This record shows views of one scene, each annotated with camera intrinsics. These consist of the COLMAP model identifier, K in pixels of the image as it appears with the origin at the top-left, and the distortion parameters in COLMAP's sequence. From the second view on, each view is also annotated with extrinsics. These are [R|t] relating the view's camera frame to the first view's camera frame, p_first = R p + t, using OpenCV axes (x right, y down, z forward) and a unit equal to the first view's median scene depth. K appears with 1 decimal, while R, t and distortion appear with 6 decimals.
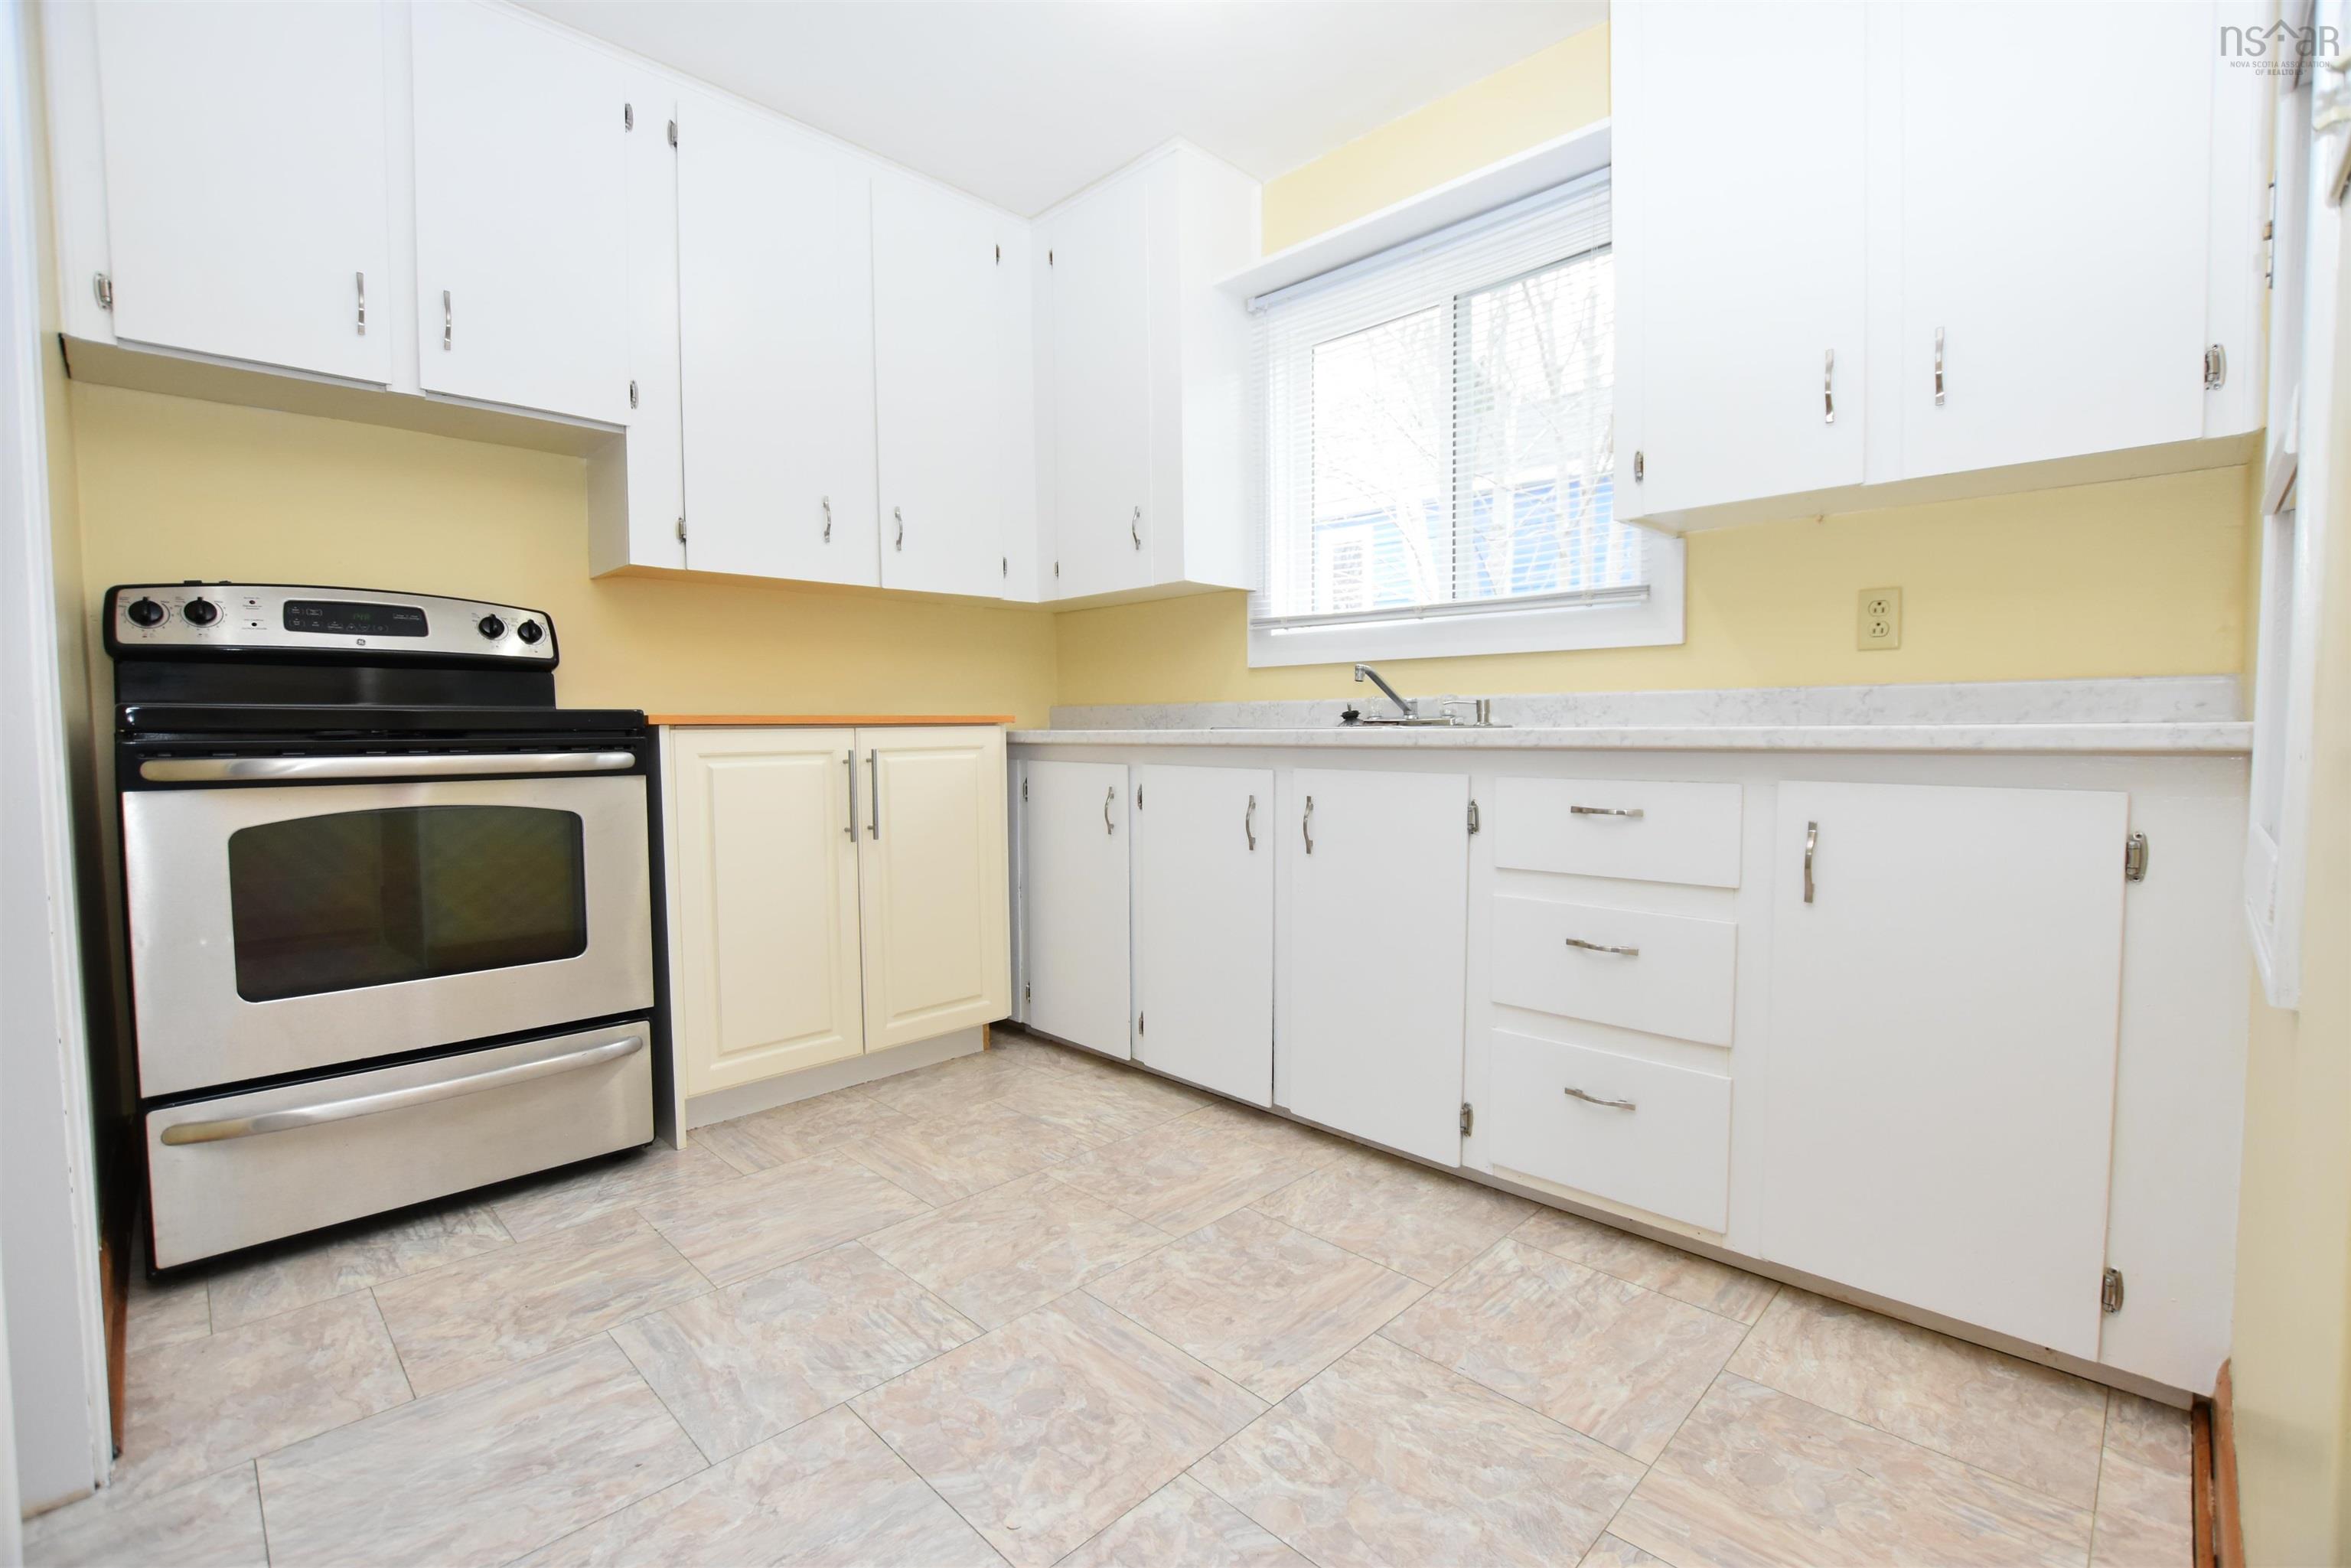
lens RADIAL K [[1026.7, 0, 1180.8], [0, 1026.7, 784.7], [0, 0, 1]] dist [-0.029960, 0.003268]
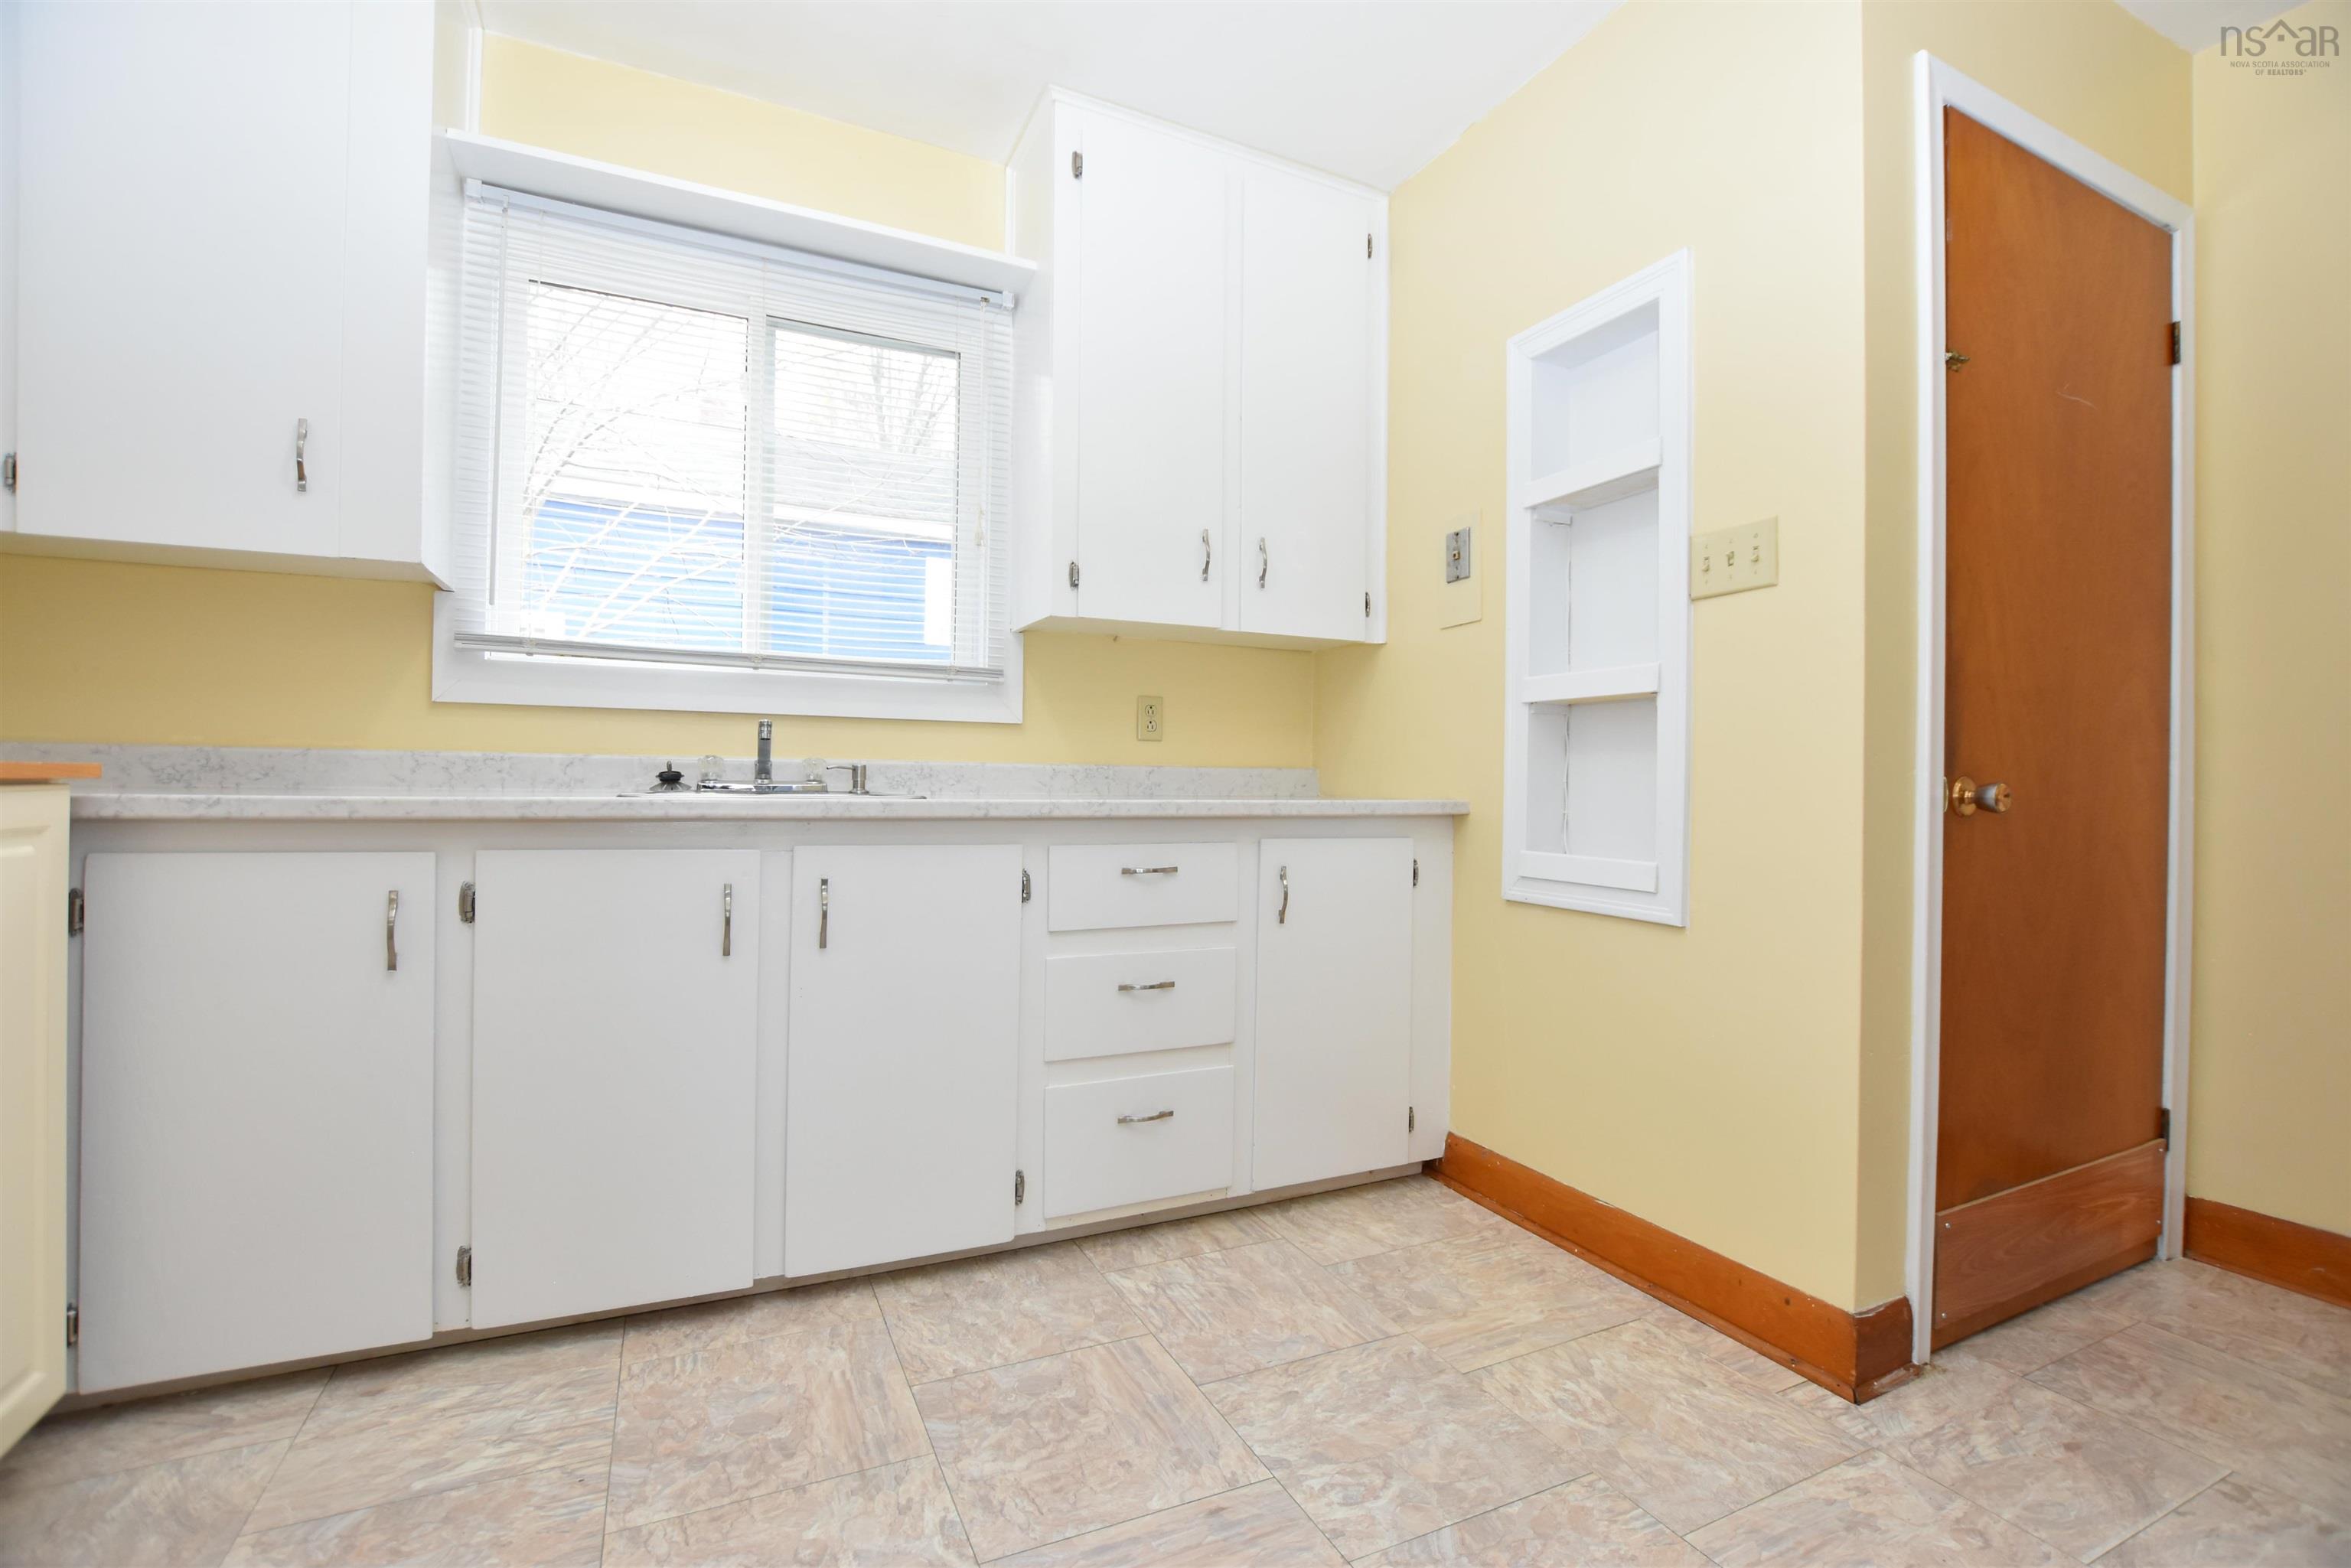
lens RADIAL K [[1026.7, 0, 1177.1], [0, 1026.7, 787.9], [0, 0, 1]] dist [-0.029960, 0.003268]
pose [[0.346305, 0.009091, 0.938078, -0.620700], [0.036700, 0.999056, -0.023230, -0.036438], [-0.937404, 0.042472, 0.345645, 0.496390]]
